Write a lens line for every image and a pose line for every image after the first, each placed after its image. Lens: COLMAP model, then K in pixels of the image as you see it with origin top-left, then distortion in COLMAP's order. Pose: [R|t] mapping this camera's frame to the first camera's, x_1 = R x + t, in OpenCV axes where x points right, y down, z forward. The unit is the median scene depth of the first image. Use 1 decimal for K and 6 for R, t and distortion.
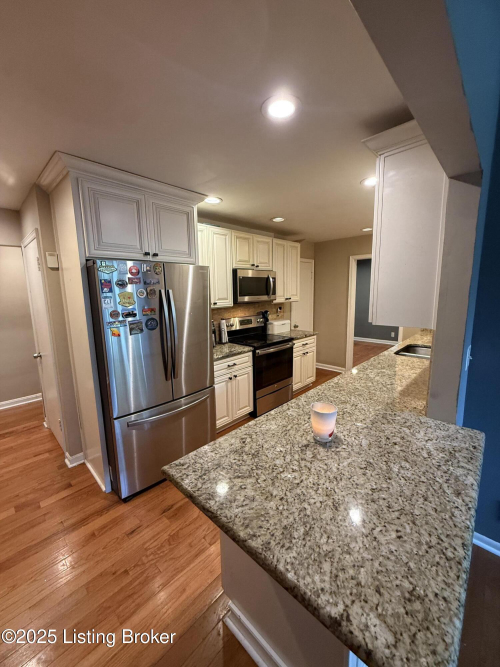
lens RADIAL K [[266.6, 0, 248.8], [0, 266.6, 331.7], [0, 0, 1]] dist [0.003339, -0.000115]
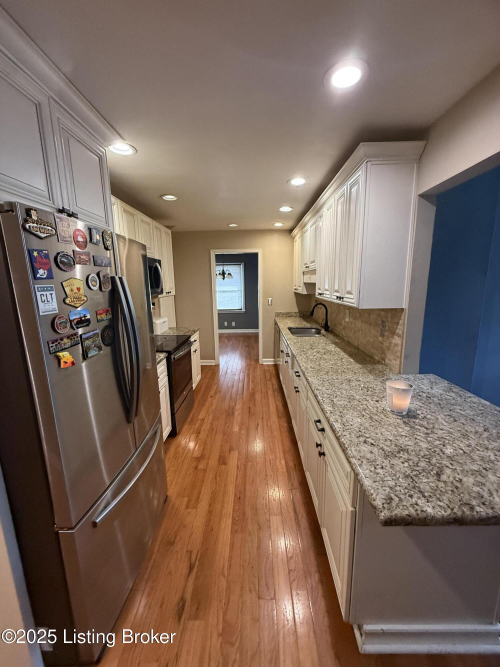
lens RADIAL K [[266.6, 0, 251.1], [0, 266.6, 331.8], [0, 0, 1]] dist [0.003339, -0.000115]
pose [[0.725704, -0.120212, 0.677423, -0.614184], [0.108336, 0.992300, 0.060031, -0.044044], [-0.679424, 0.029825, 0.733140, 0.420682]]
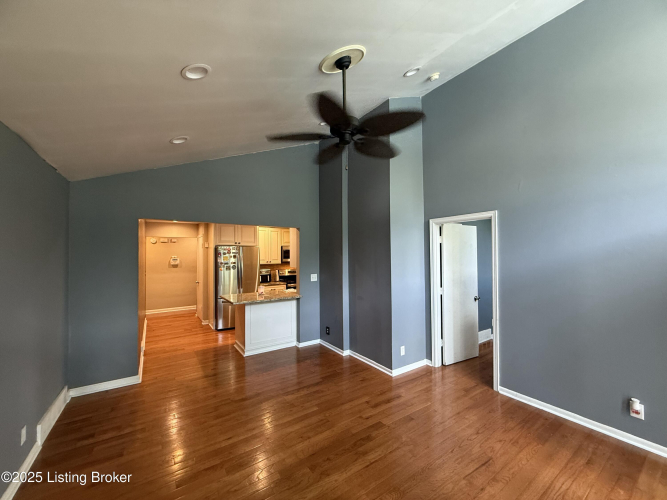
lens RADIAL K [[266.6, 0, 331.8], [0, 266.6, 251.7], [0, 0, 1]] dist [0.003339, -0.000115]
pose [[0.979258, 0.010704, -0.202334, 1.472242], [-0.045053, 0.985107, -0.165936, 0.279661], [0.197544, 0.171610, 0.965156, -1.888451]]
